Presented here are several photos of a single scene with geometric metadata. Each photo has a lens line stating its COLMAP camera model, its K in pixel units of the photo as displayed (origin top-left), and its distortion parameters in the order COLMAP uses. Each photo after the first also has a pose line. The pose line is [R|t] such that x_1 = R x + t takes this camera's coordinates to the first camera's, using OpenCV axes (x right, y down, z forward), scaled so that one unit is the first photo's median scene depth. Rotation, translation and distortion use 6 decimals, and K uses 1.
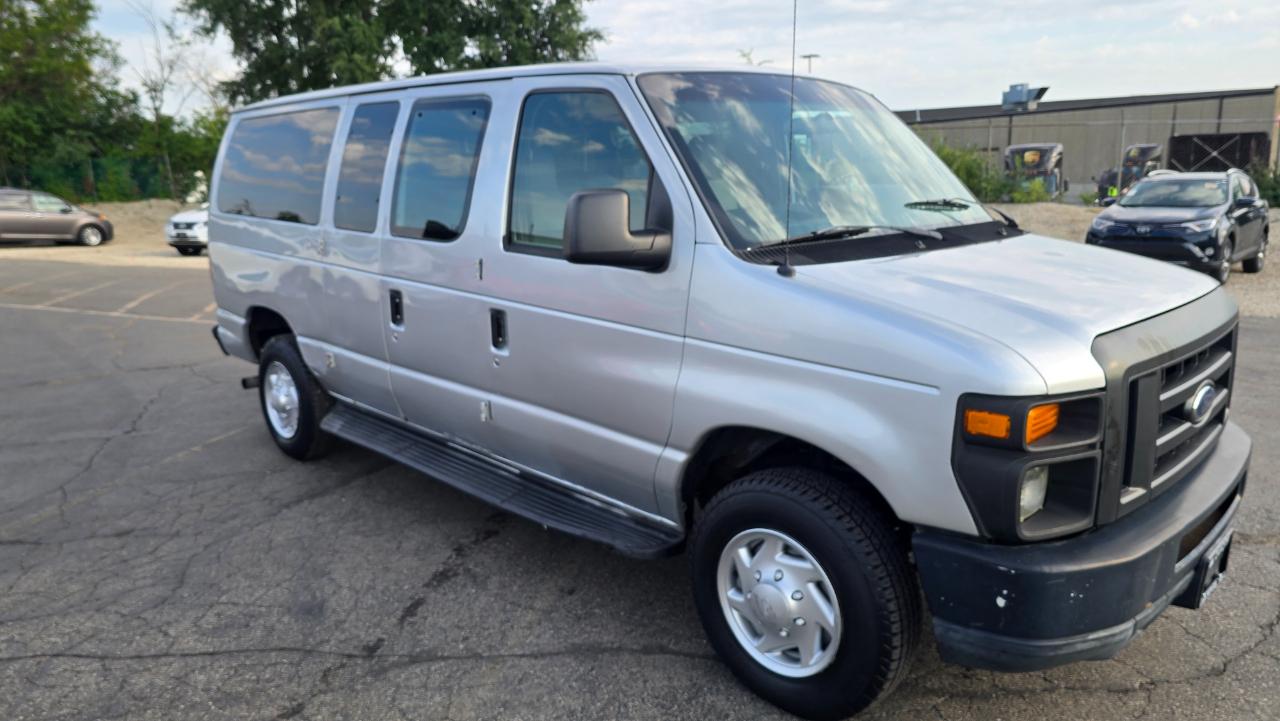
lens RADIAL K [[882.1, 0, 639.9], [0, 882.1, 355.8], [0, 0, 1]] dist [0.055373, -0.055146]
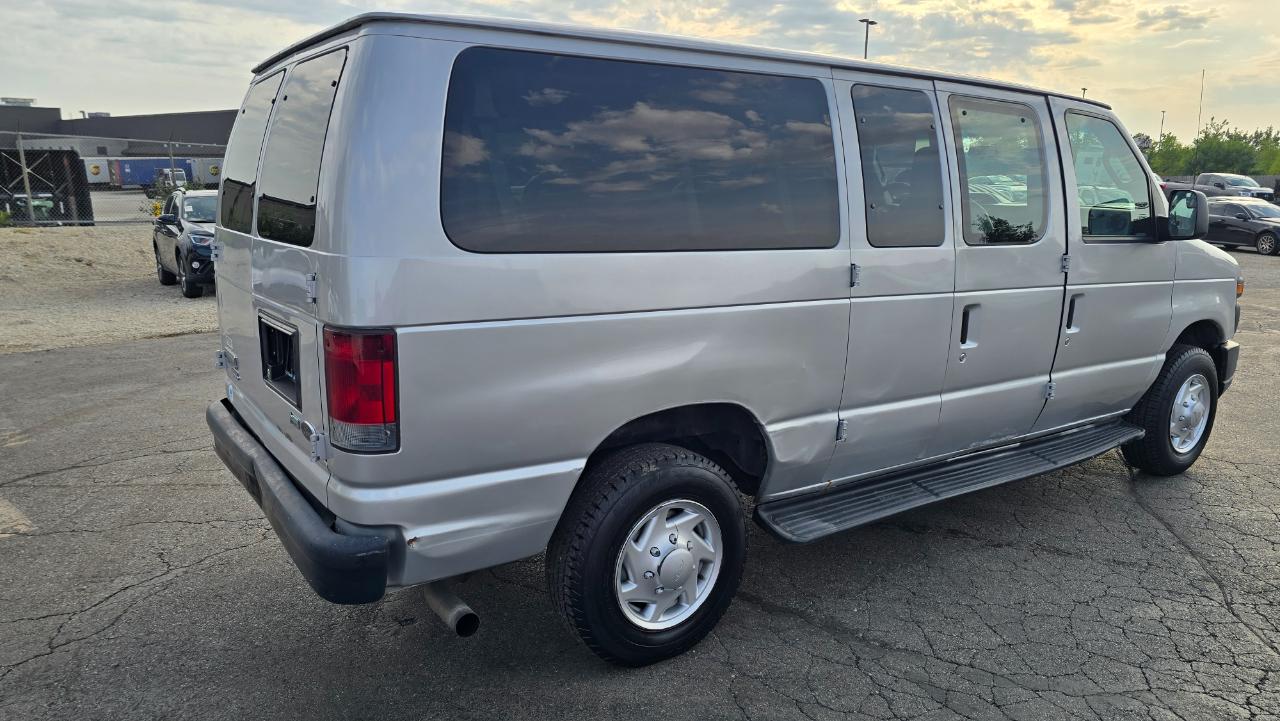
lens RADIAL K [[882.1, 0, 644.7], [0, 882.1, 359.5], [0, 0, 1]] dist [0.055373, -0.055146]
pose [[0.164329, -0.177884, 0.970234, -1.236197], [0.194297, 0.970172, 0.144965, -0.218453], [-0.967080, 0.164692, 0.193990, 1.169210]]
